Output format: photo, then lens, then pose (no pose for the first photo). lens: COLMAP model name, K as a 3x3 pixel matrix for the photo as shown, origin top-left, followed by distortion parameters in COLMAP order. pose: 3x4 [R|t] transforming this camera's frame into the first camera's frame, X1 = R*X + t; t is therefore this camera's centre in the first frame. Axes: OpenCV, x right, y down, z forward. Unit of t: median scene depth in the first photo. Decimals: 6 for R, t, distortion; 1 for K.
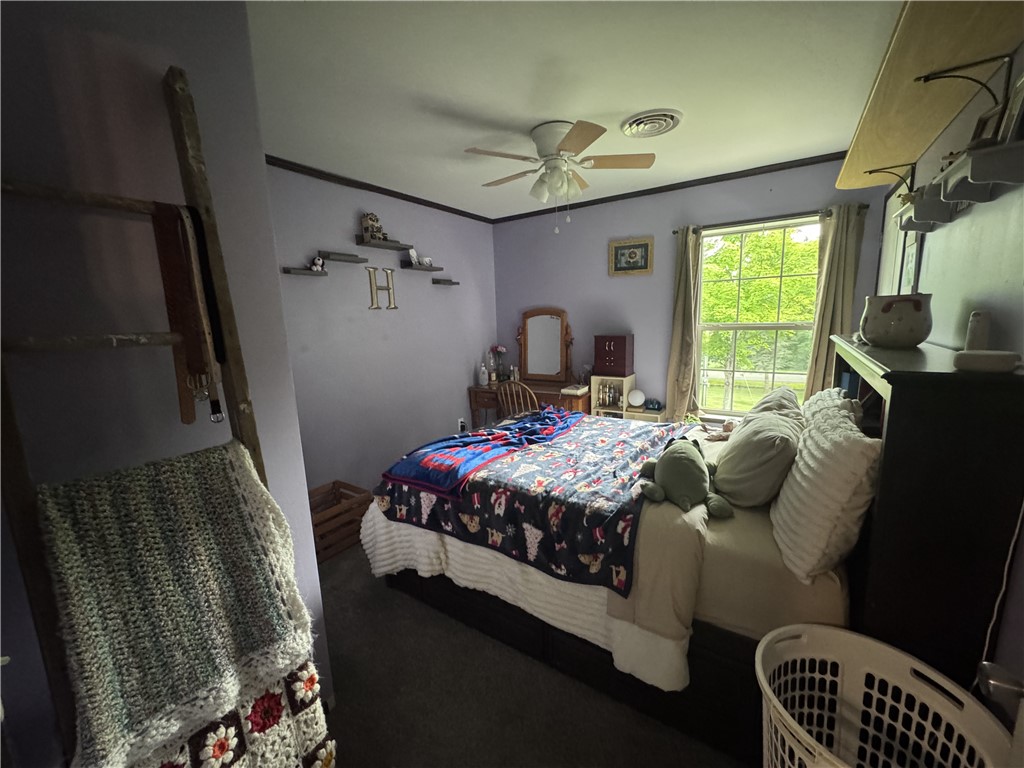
lens RADIAL K [[410.1, 0, 513.3], [0, 410.1, 387.2], [0, 0, 1]] dist [-0.000910, -0.000028]
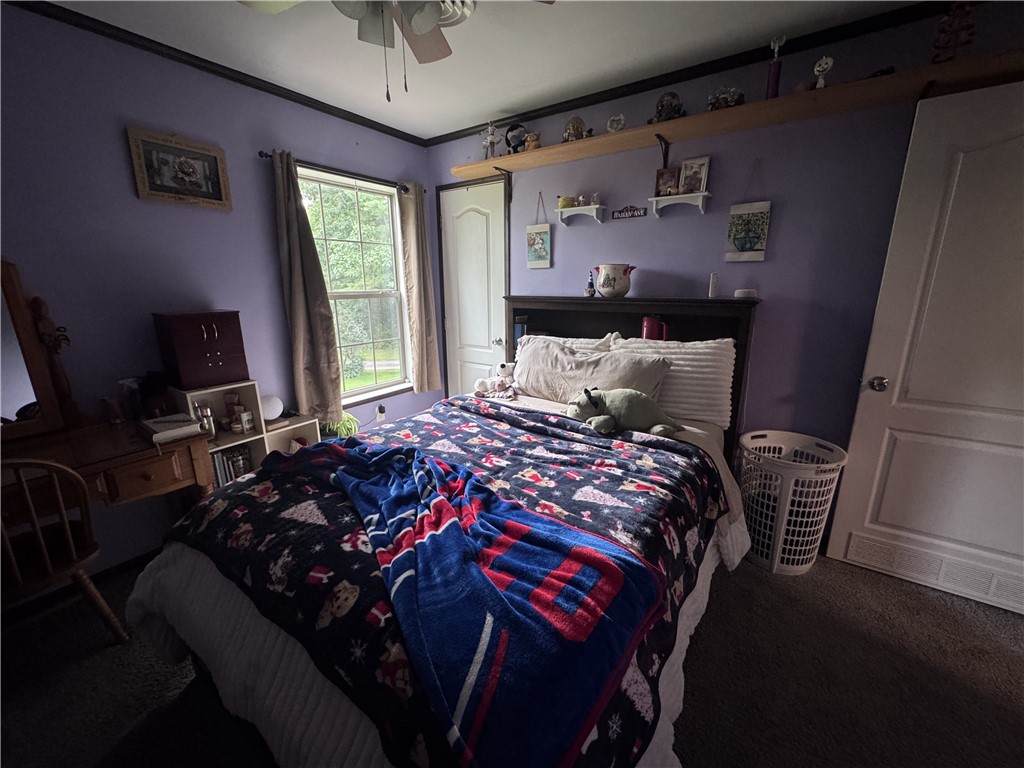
lens RADIAL K [[410.1, 0, 512.8], [0, 410.1, 382.8], [0, 0, 1]] dist [-0.000910, -0.000028]
pose [[0.014285, -0.203863, 0.978895, -0.360673], [0.179290, 0.963651, 0.198071, -0.080444], [-0.983693, 0.172676, 0.050317, 0.668162]]
